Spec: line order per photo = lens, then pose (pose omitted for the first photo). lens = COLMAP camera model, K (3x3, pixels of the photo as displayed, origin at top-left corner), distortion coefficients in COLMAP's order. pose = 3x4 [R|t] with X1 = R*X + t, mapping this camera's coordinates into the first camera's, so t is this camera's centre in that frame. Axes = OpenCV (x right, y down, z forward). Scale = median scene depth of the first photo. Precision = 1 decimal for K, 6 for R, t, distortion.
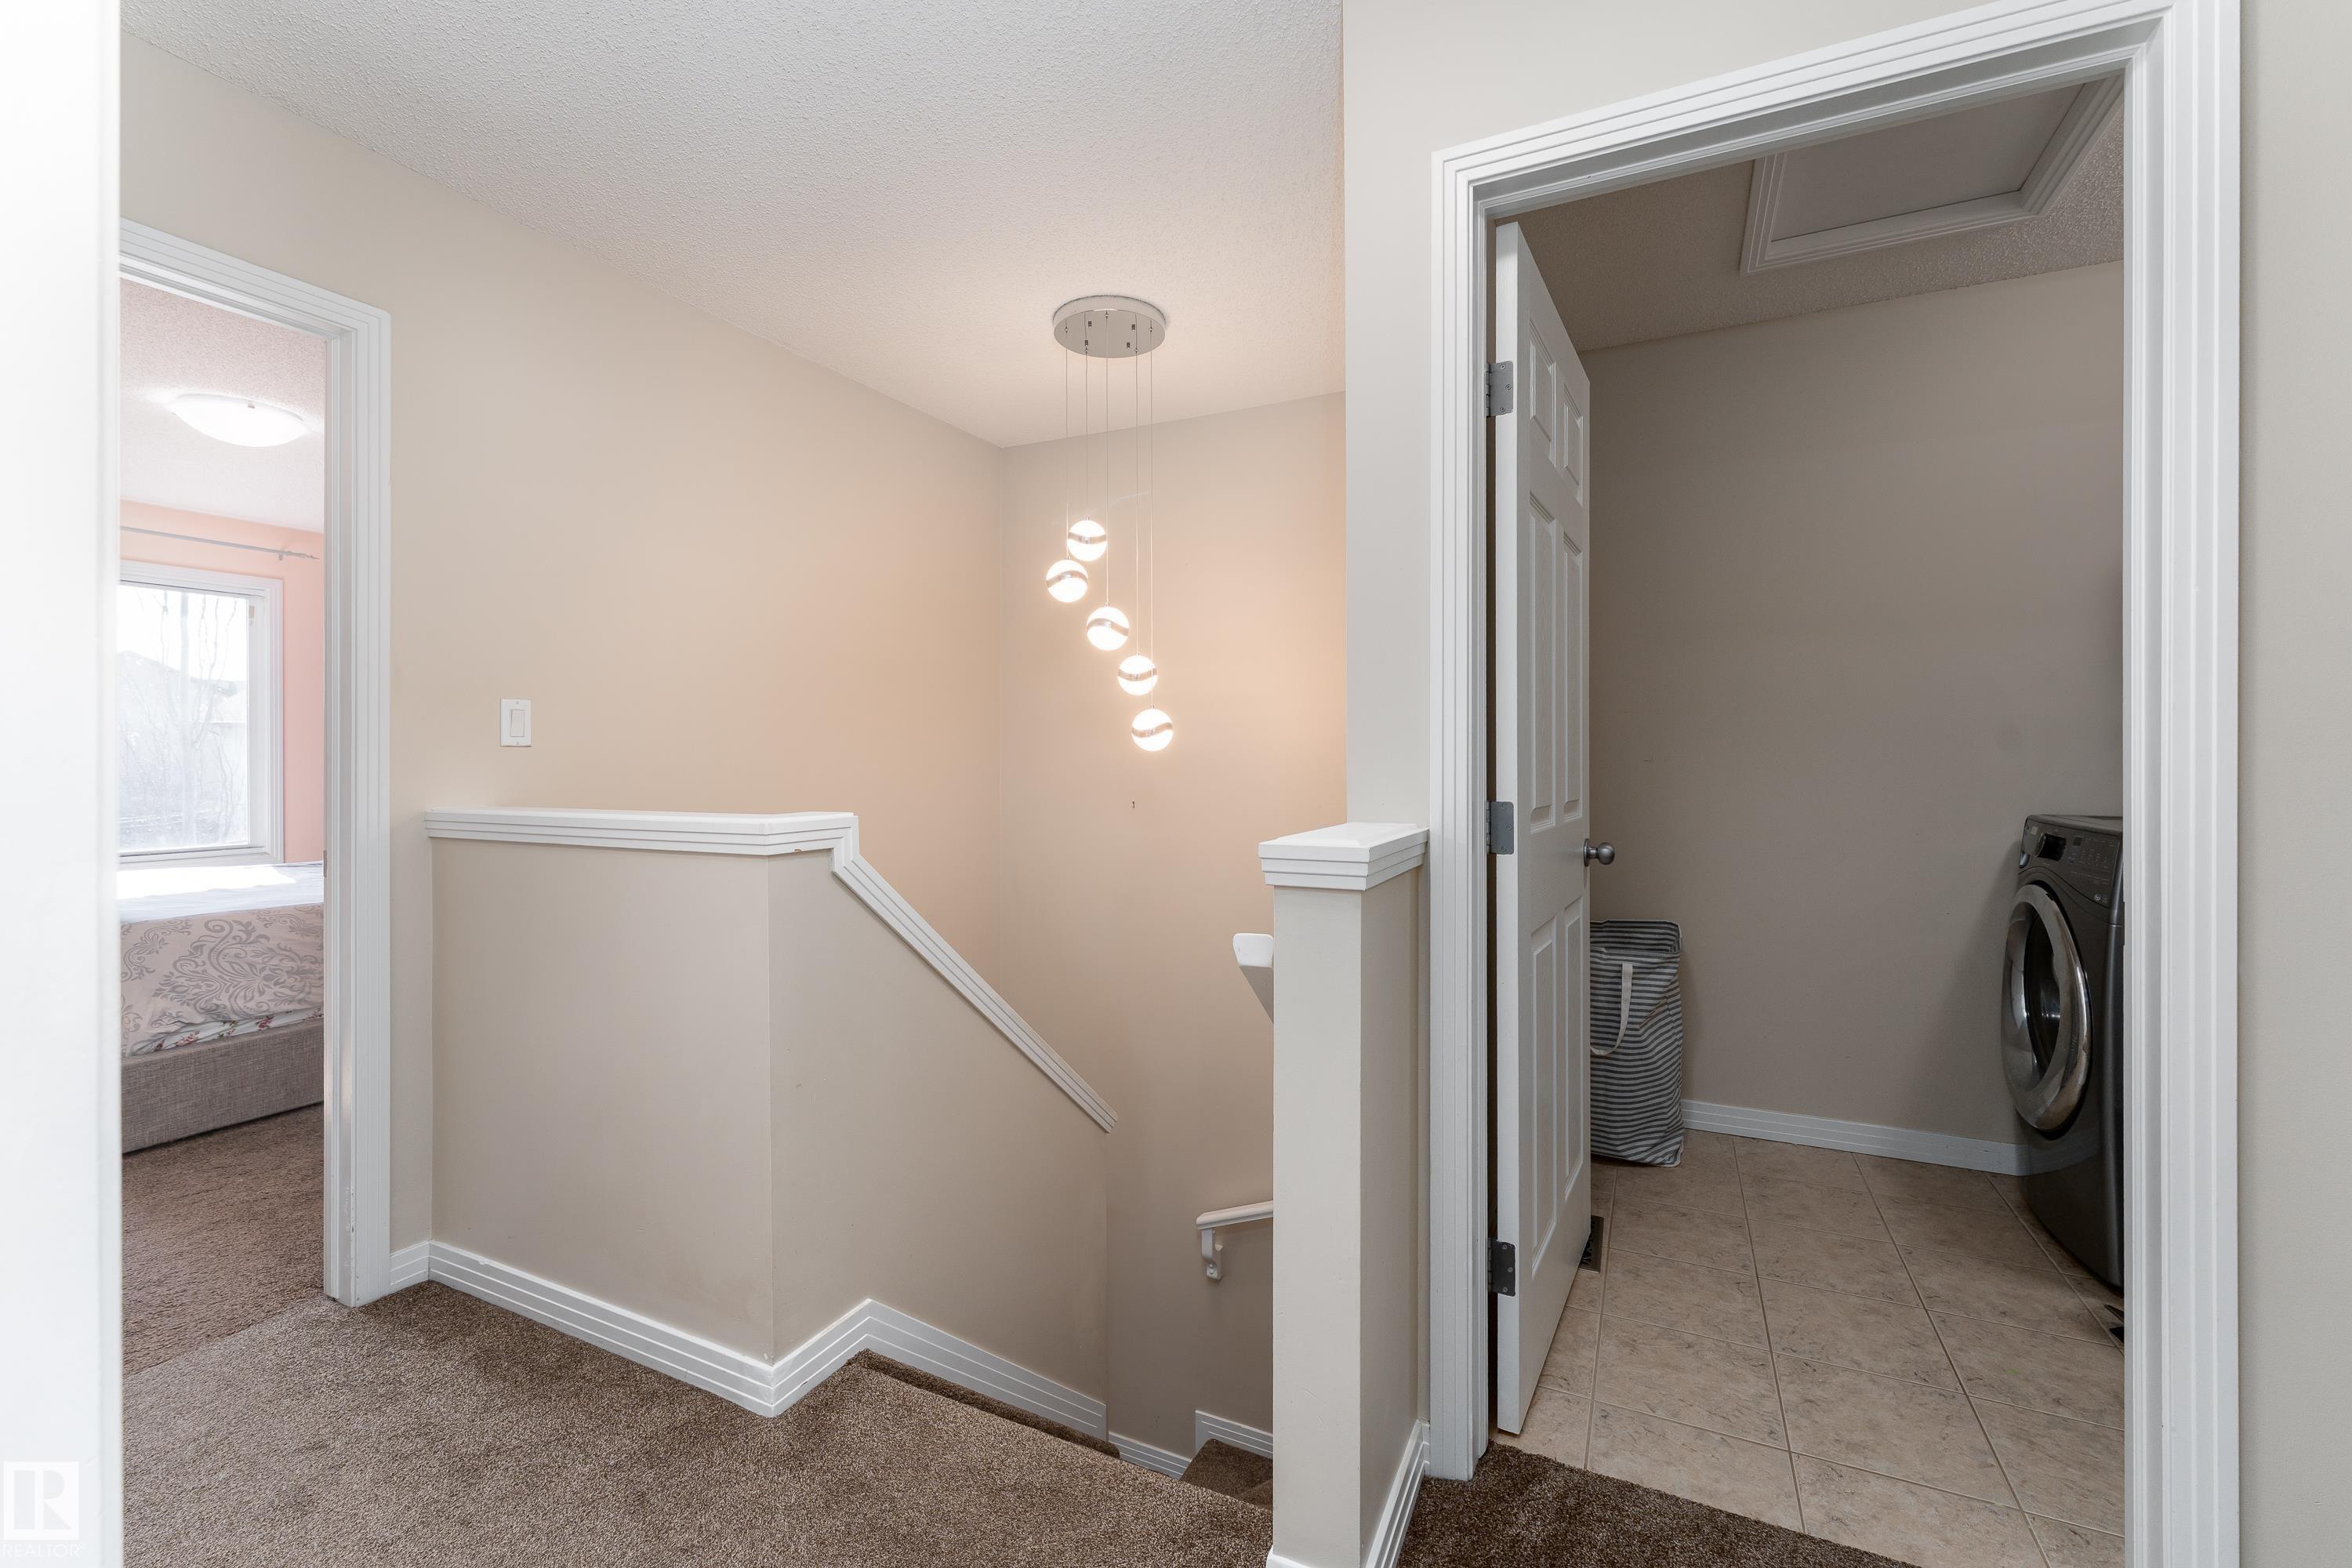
lens RADIAL K [[985.9, 0, 1175.0], [0, 985.9, 755.6], [0, 0, 1]] dist [-0.000863, -0.000212]
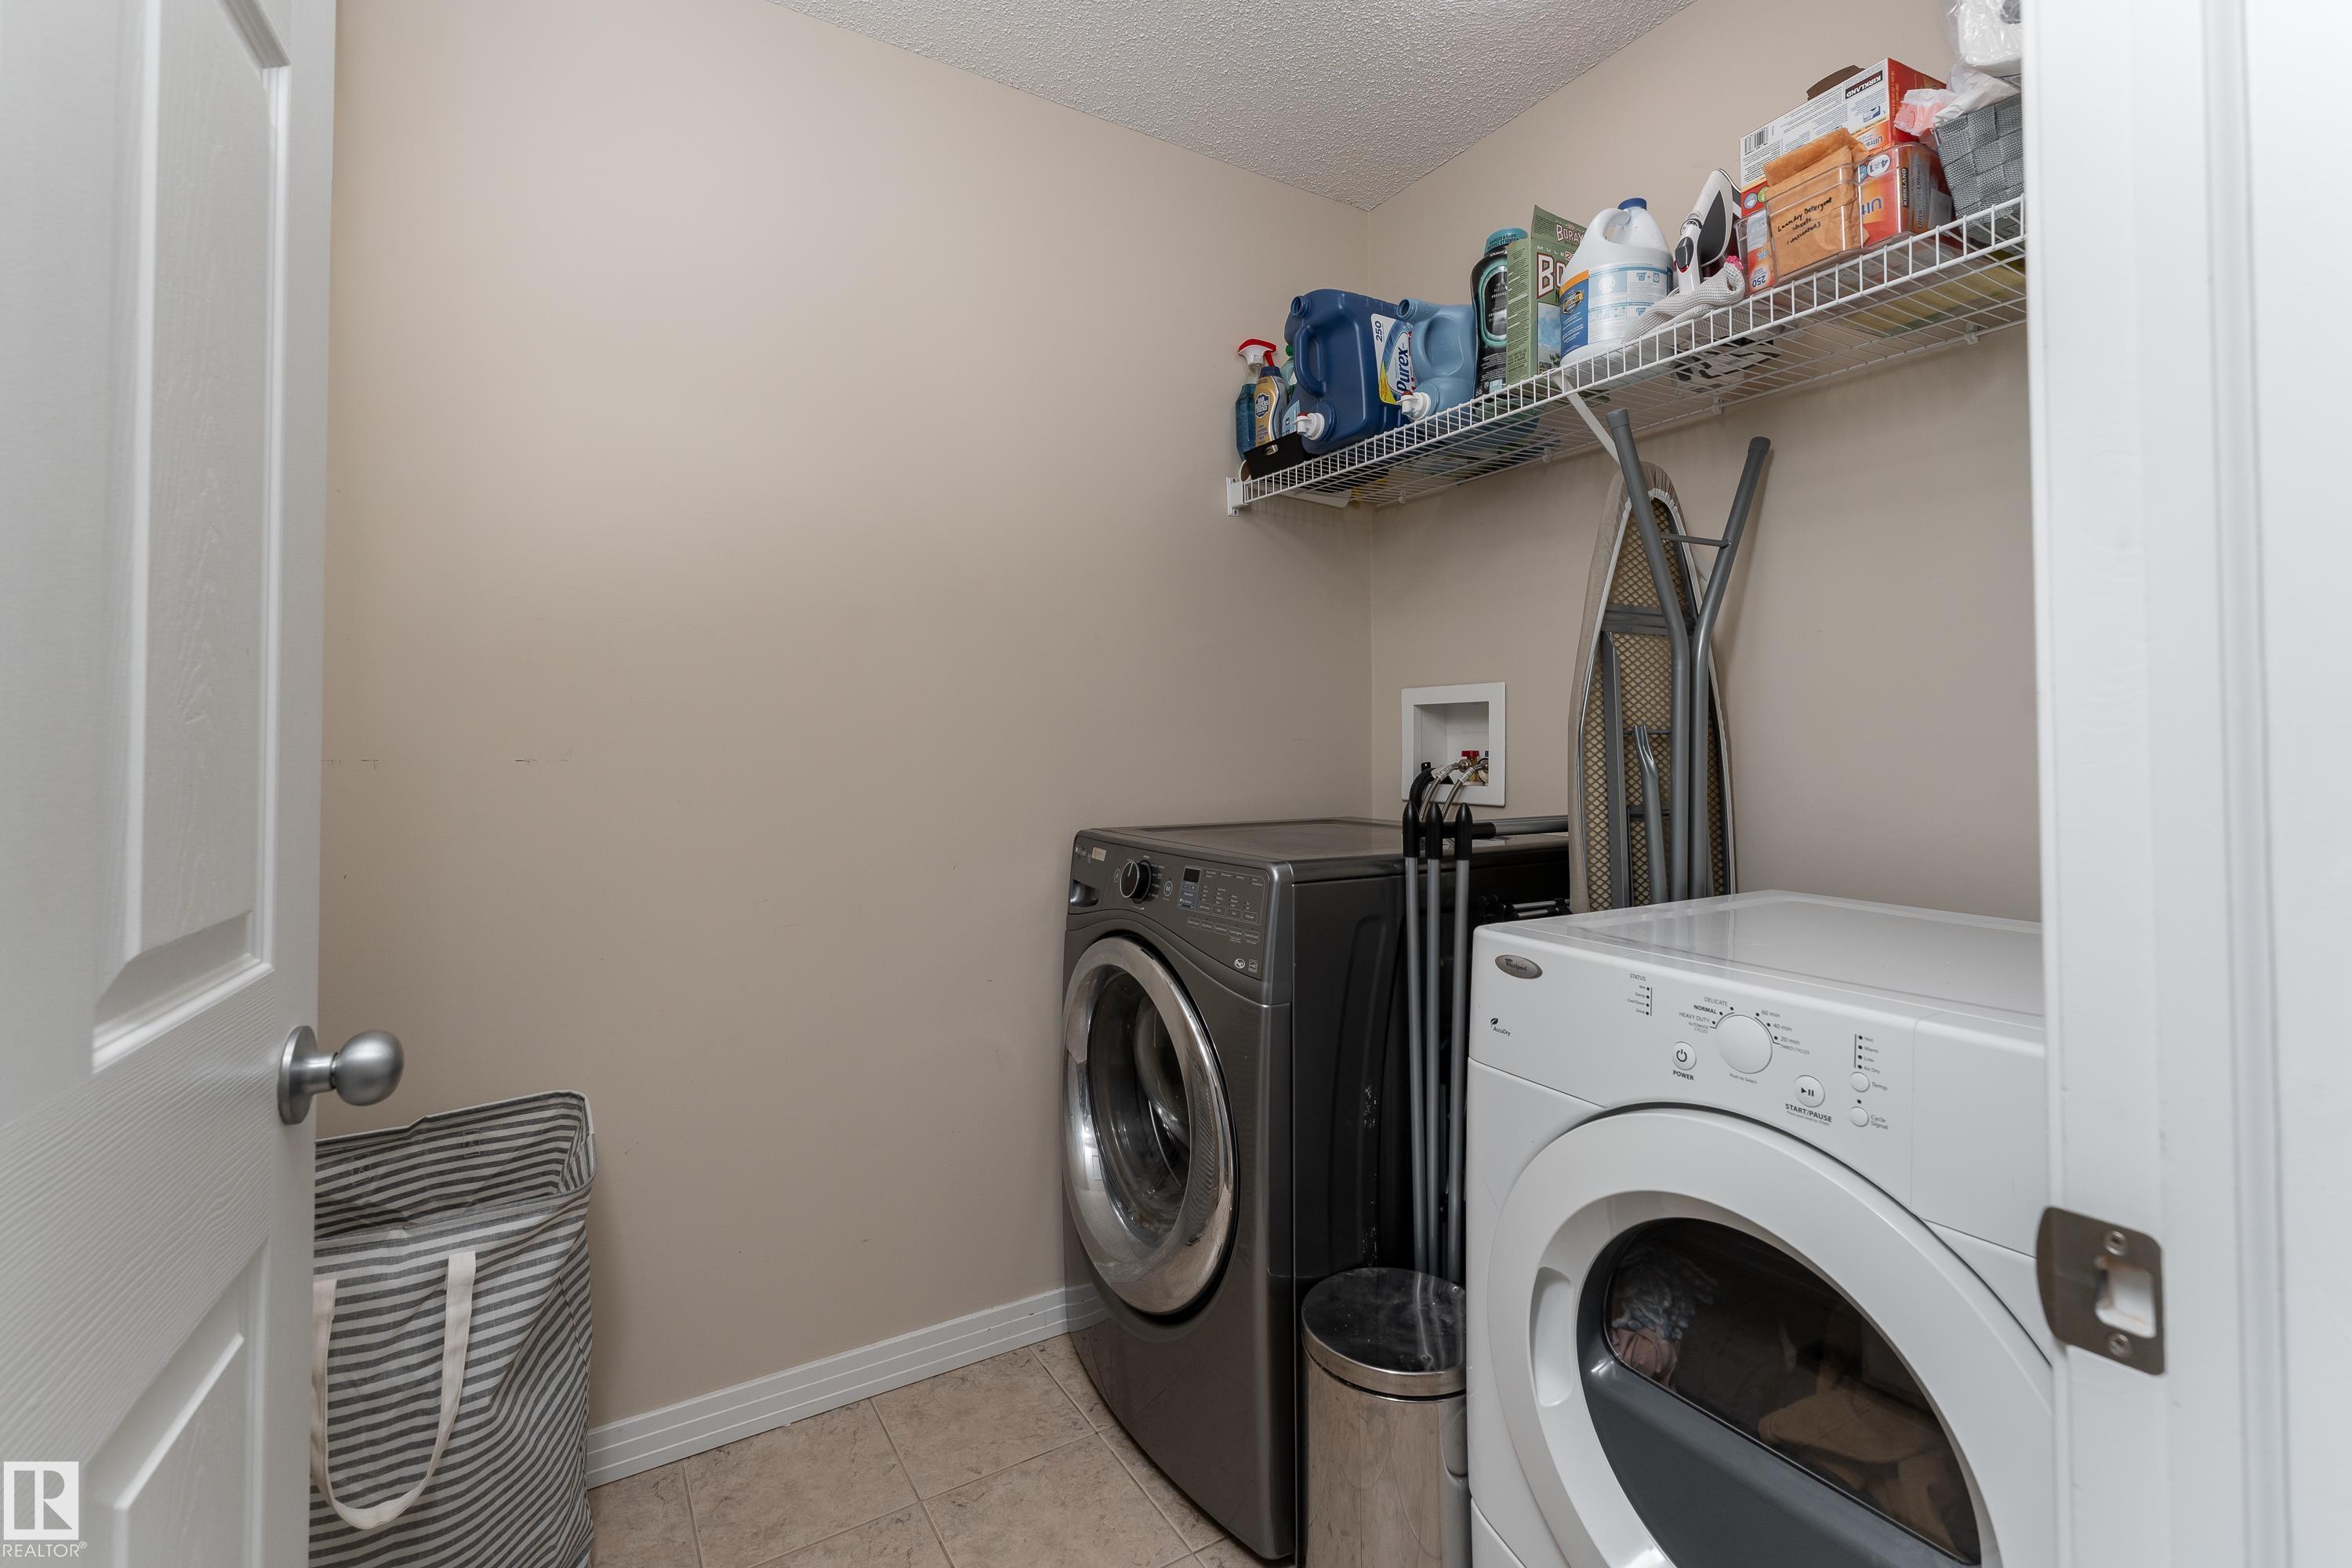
lens RADIAL K [[1017.3, 0, 1172.8], [0, 1017.3, 719.5], [0, 0, 1]] dist [-0.000401, -0.000048]
pose [[0.534829, 0.020534, 0.844711, 0.265209], [0.000456, 0.999698, -0.024590, -0.003096], [-0.844960, 0.013536, 0.534657, 0.539803]]
